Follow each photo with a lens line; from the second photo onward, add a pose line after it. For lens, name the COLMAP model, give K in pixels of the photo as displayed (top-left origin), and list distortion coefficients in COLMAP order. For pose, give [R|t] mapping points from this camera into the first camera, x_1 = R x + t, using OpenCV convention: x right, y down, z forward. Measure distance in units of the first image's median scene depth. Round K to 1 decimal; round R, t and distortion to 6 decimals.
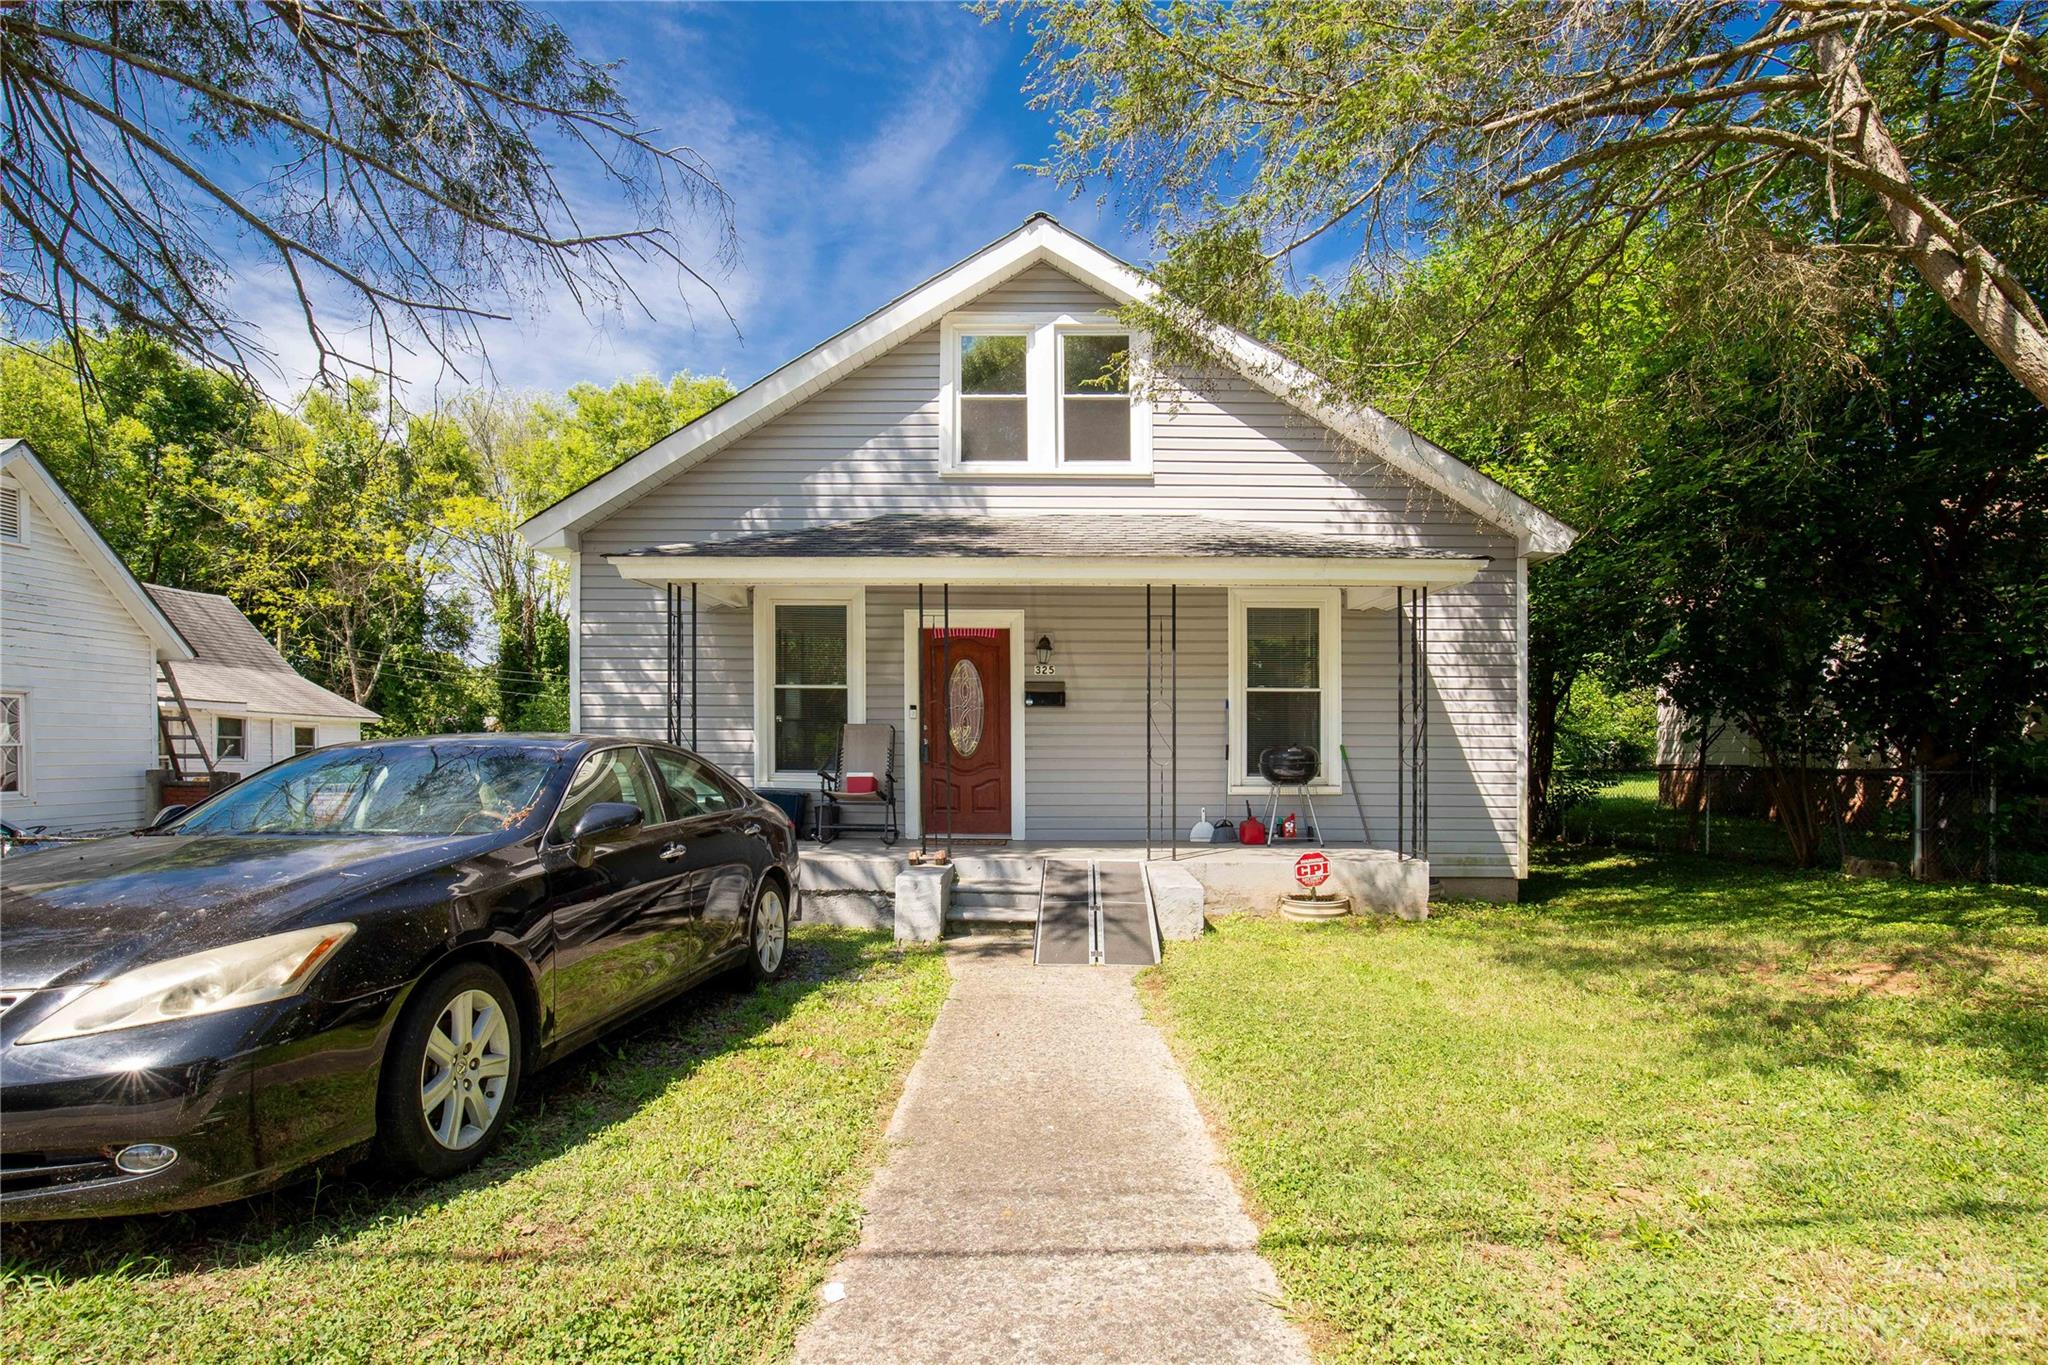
lens RADIAL K [[947.3, 0, 1019.8], [0, 947.3, 776.6], [0, 0, 1]] dist [-0.023452, 0.000742]
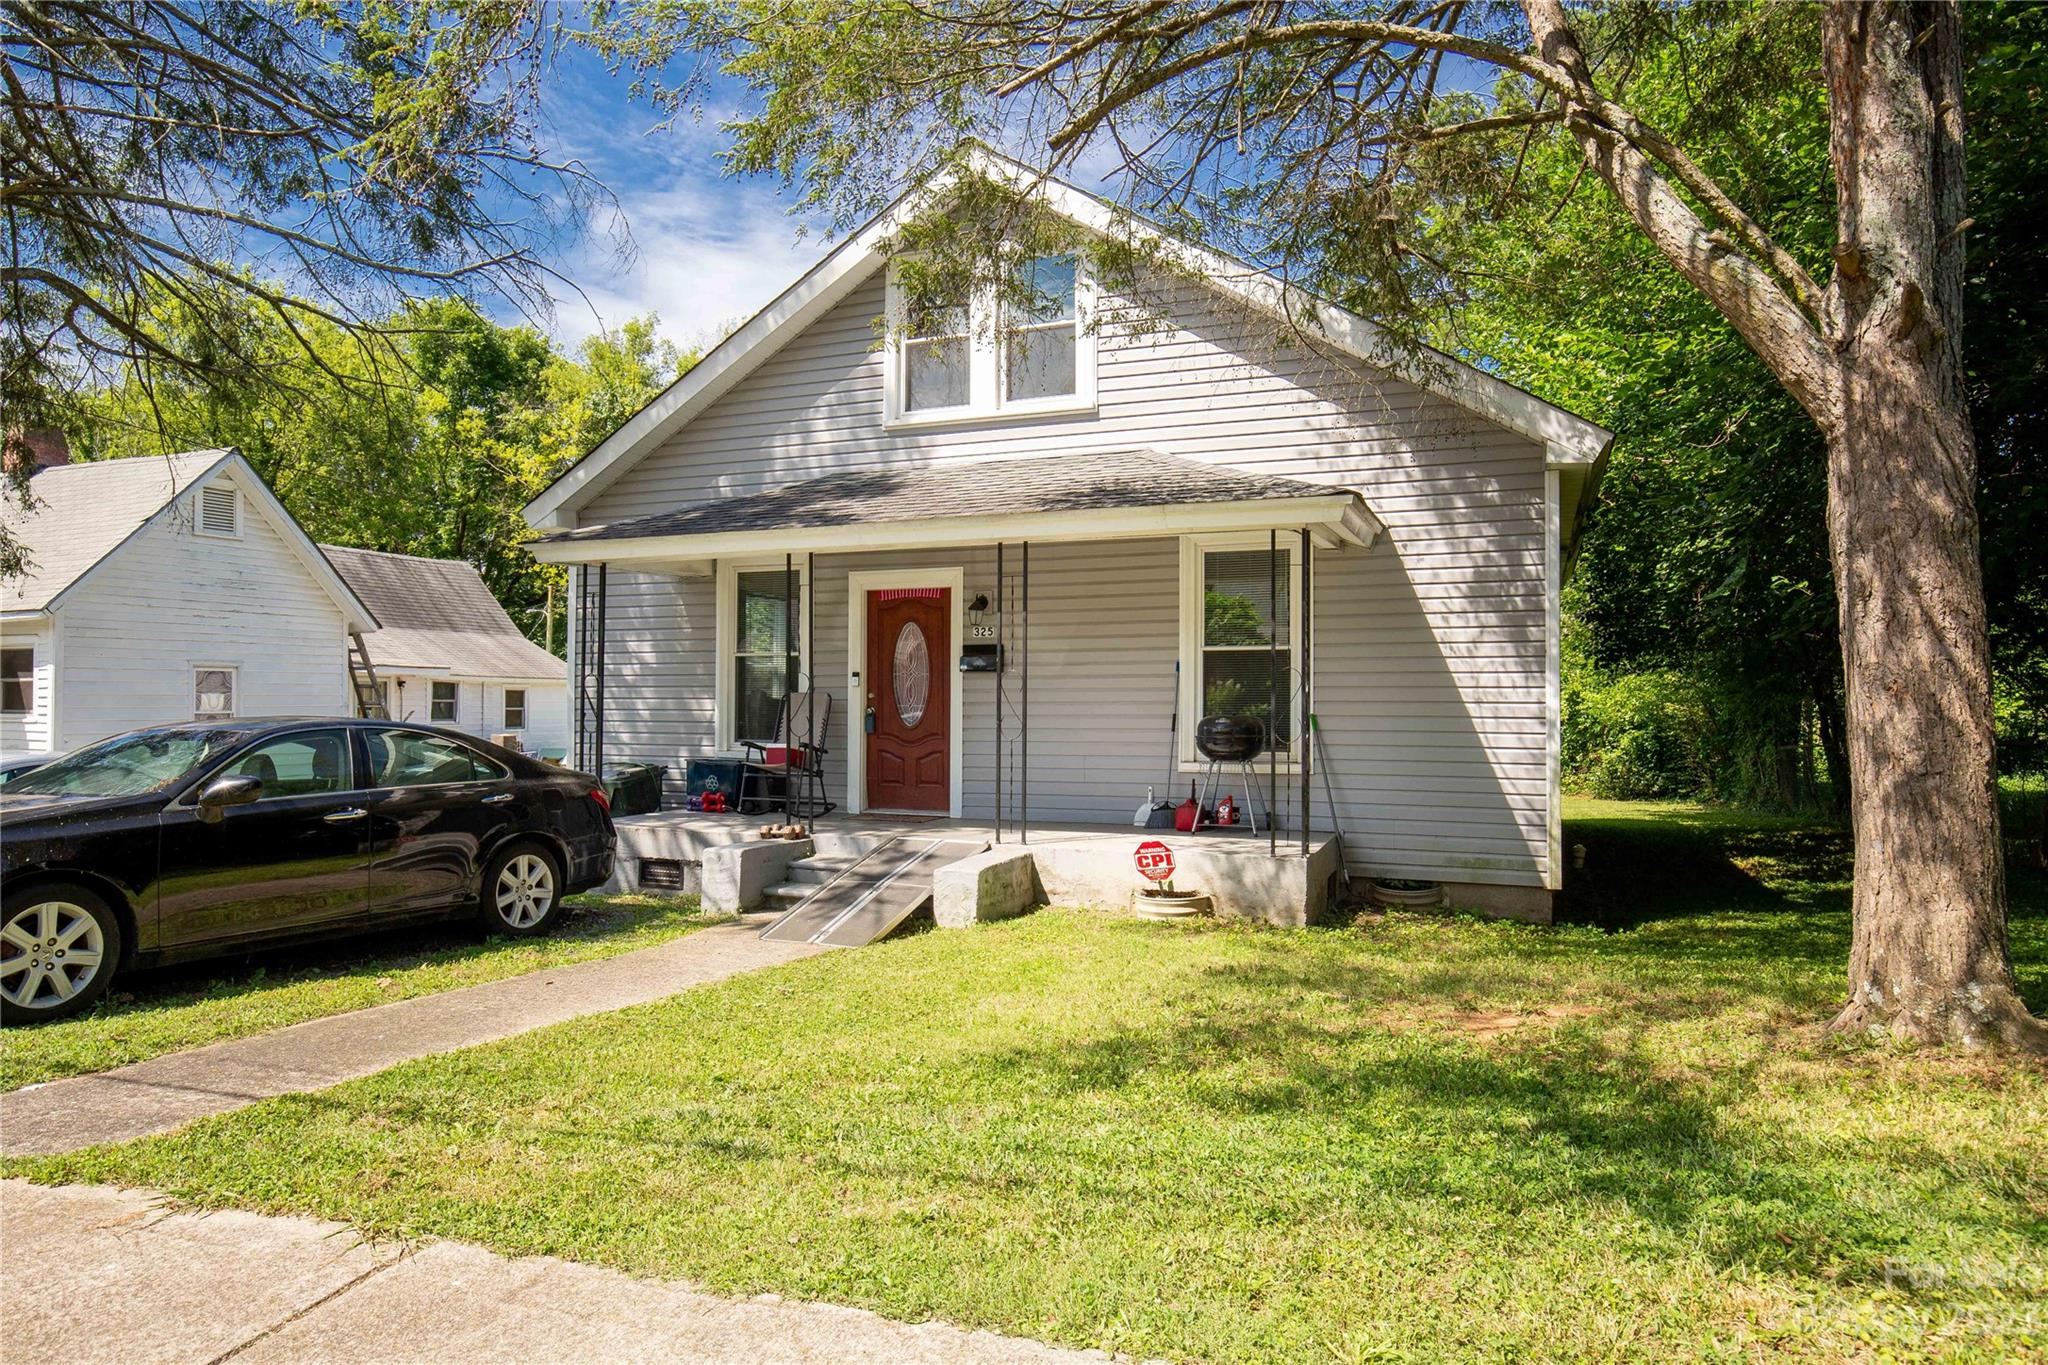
lens RADIAL K [[1230.1, 0, 1029.9], [0, 1230.1, 693.0], [0, 0, 1]] dist [0.007784, 0.002214]
pose [[0.933153, -0.006738, -0.359417, 0.491922], [-0.006294, 0.999365, -0.035076, -0.012589], [0.359425, 0.034993, 0.932518, -0.084744]]
